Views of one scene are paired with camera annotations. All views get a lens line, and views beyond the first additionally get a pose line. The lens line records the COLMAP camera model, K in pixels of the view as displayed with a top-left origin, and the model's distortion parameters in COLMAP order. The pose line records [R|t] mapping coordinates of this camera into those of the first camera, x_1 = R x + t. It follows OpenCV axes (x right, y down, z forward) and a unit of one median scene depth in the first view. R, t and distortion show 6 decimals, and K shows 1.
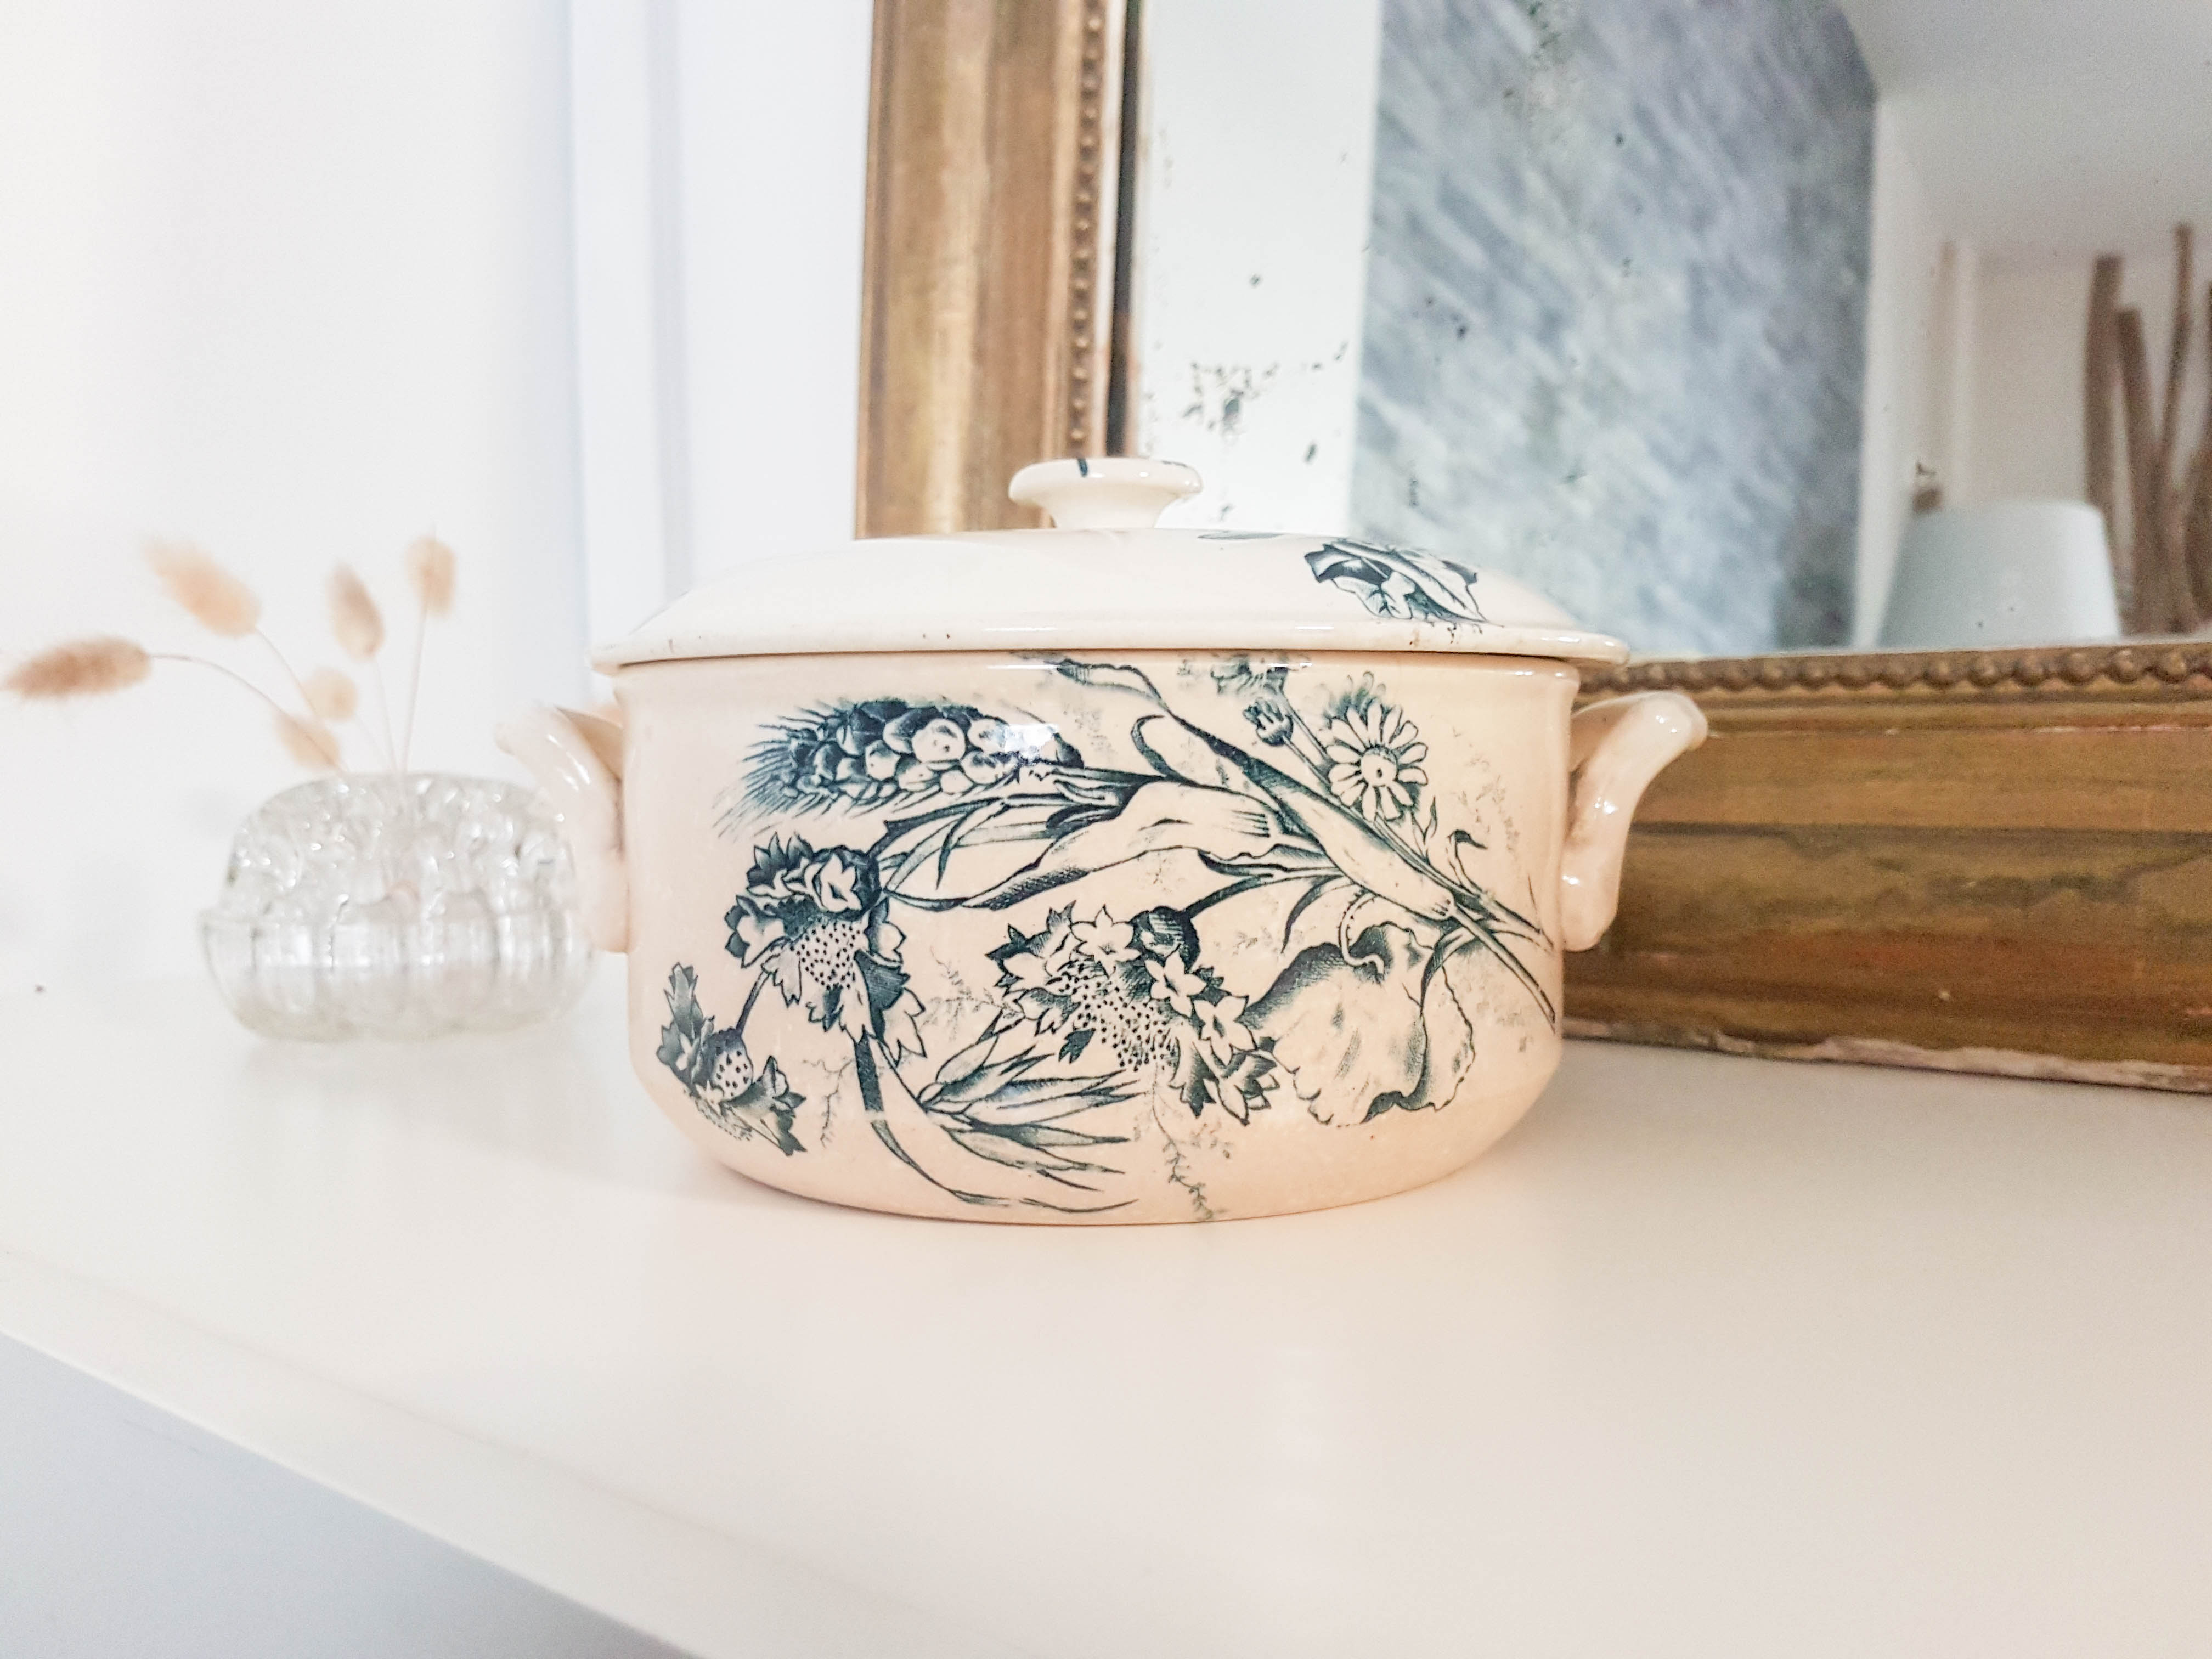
lens RADIAL K [[1740.6, 0, 1073.8], [0, 1740.6, 855.9], [0, 0, 1]] dist [0.283171, -0.686348]
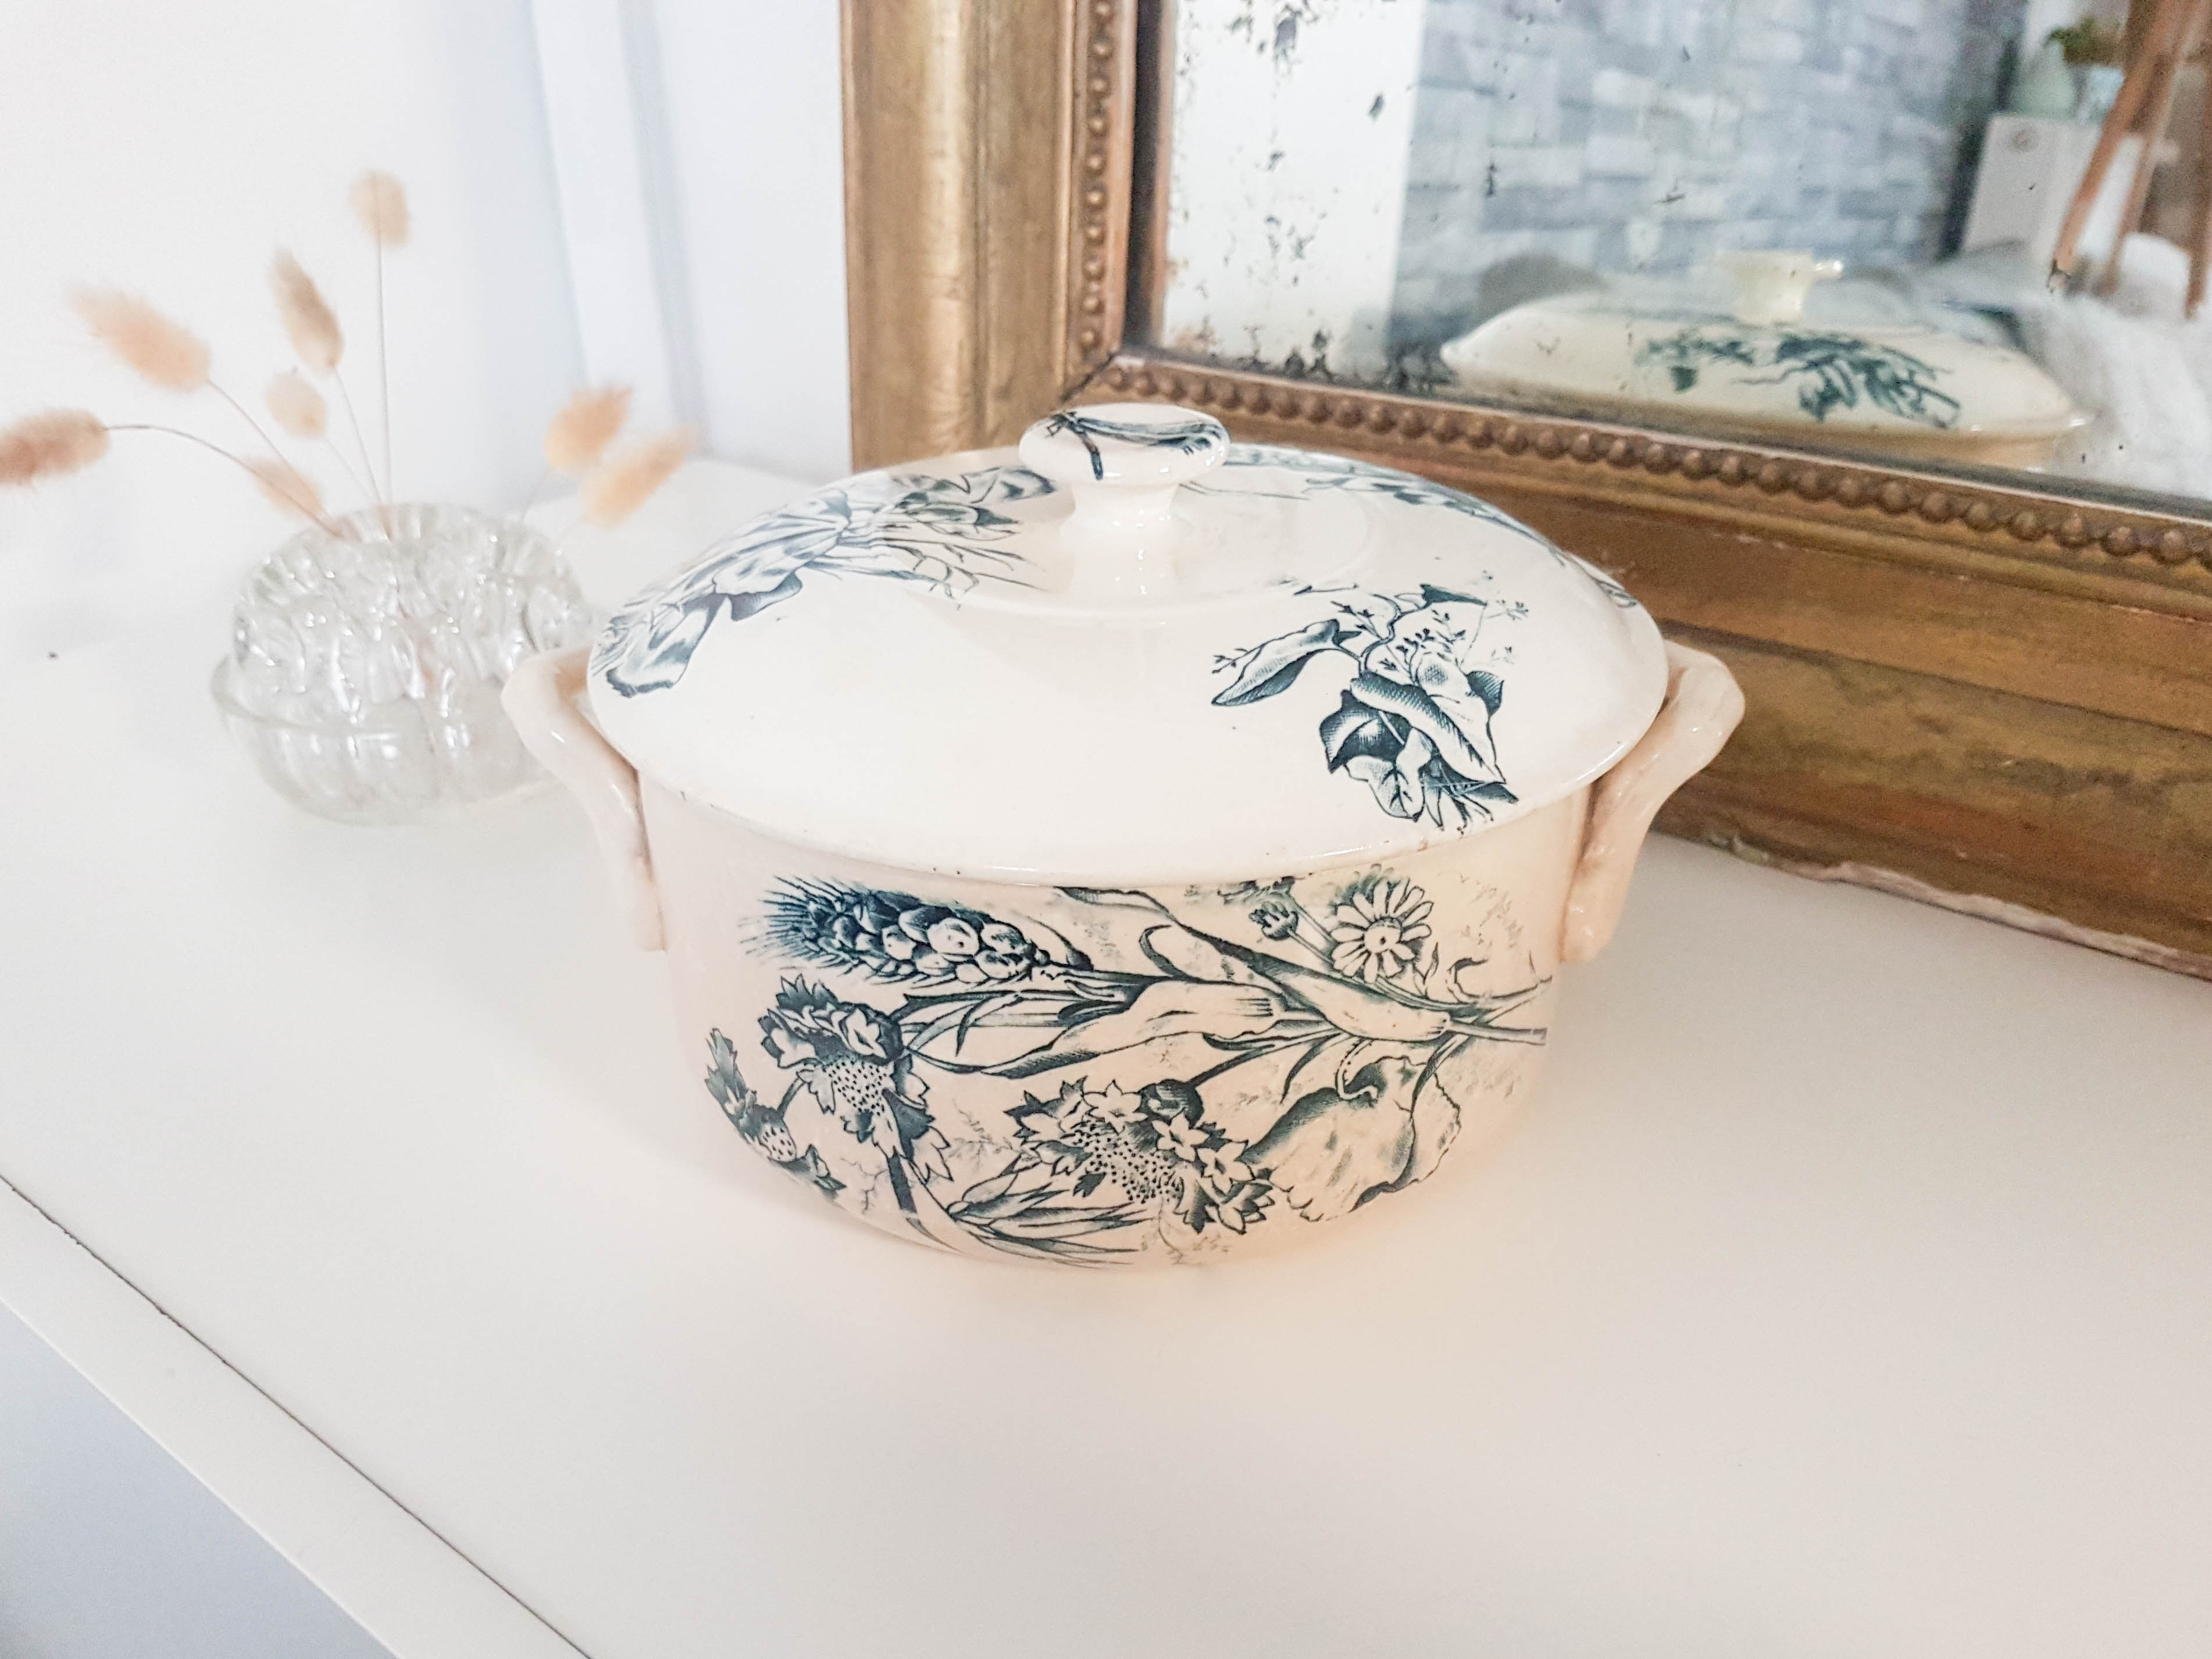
lens RADIAL K [[1837.1, 0, 1074.7], [0, 1837.1, 895.1], [0, 0, 1]] dist [0.300048, -0.720719]
pose [[0.999719, -0.001793, -0.023644, 0.019881], [0.011865, 0.901145, 0.433354, -0.550435], [0.020530, -0.433513, 0.900913, 0.032787]]
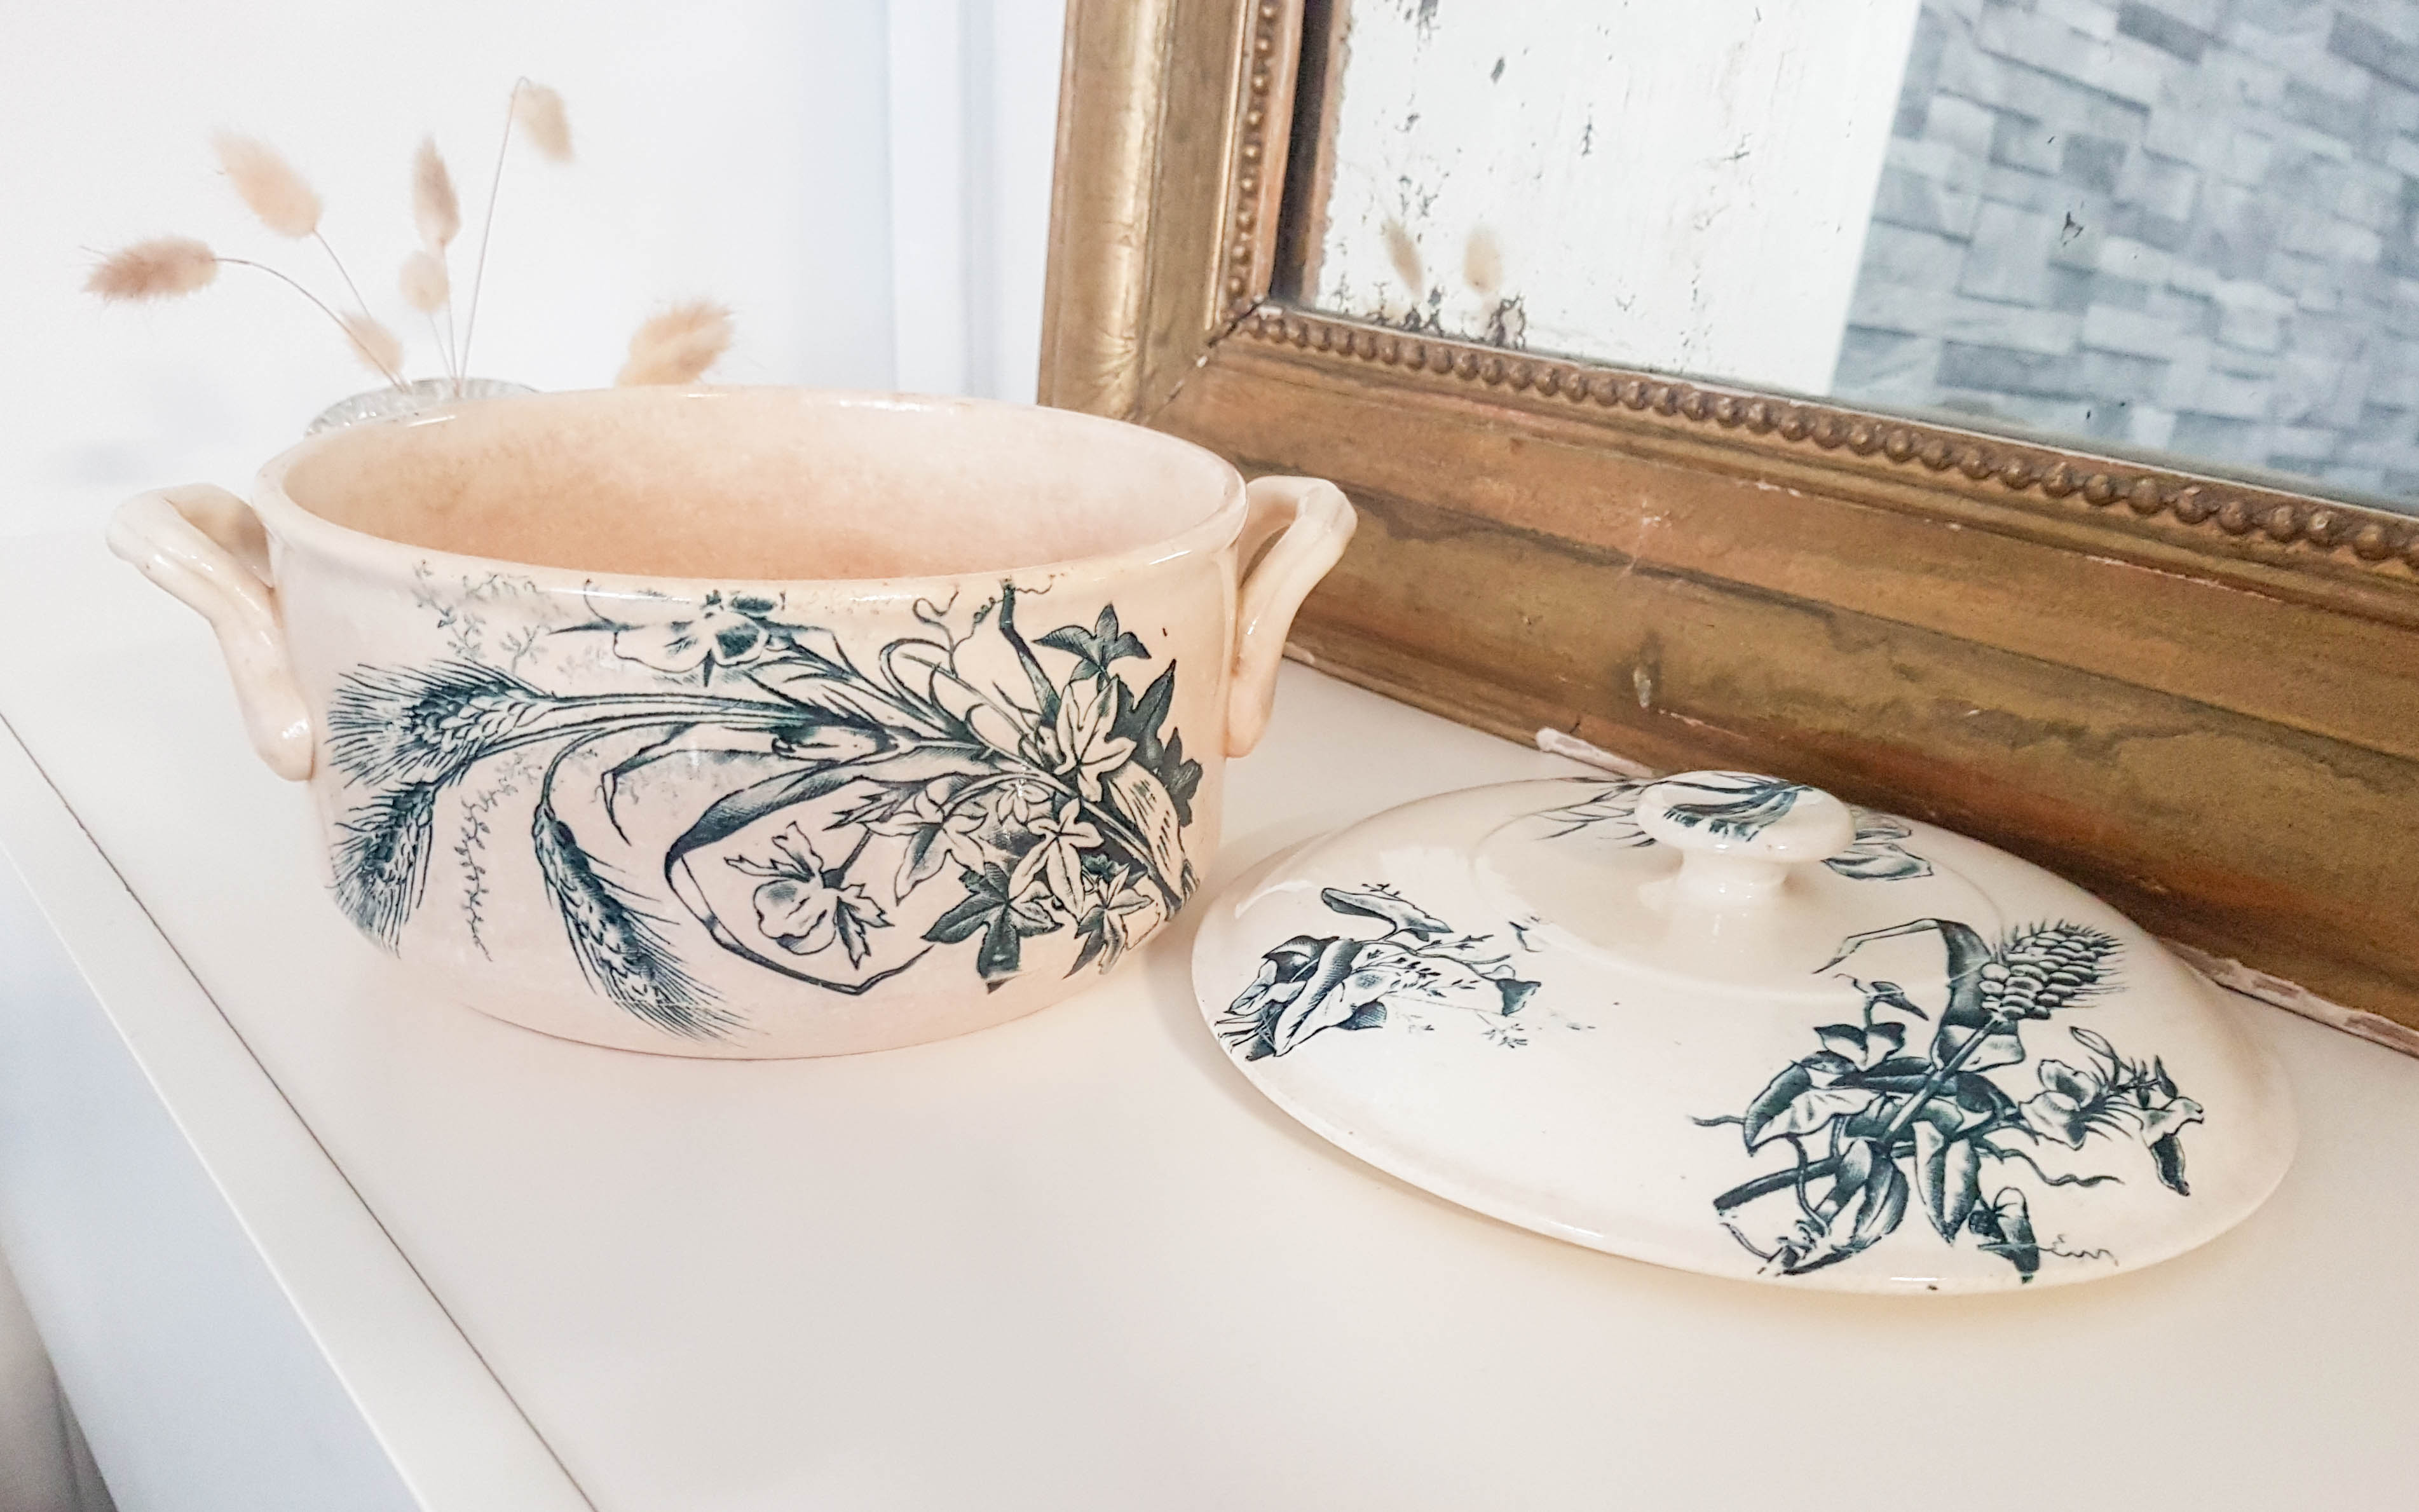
lens RADIAL K [[1975.9, 0, 1163.0], [0, 1975.9, 903.1], [0, 0, 1]] dist [0.327724, -0.832838]
pose [[-0.229756, 0.379489, -0.896214, 1.384248], [-0.094094, 0.907874, 0.408549, -0.751131], [0.968689, 0.178195, -0.172882, 1.175360]]
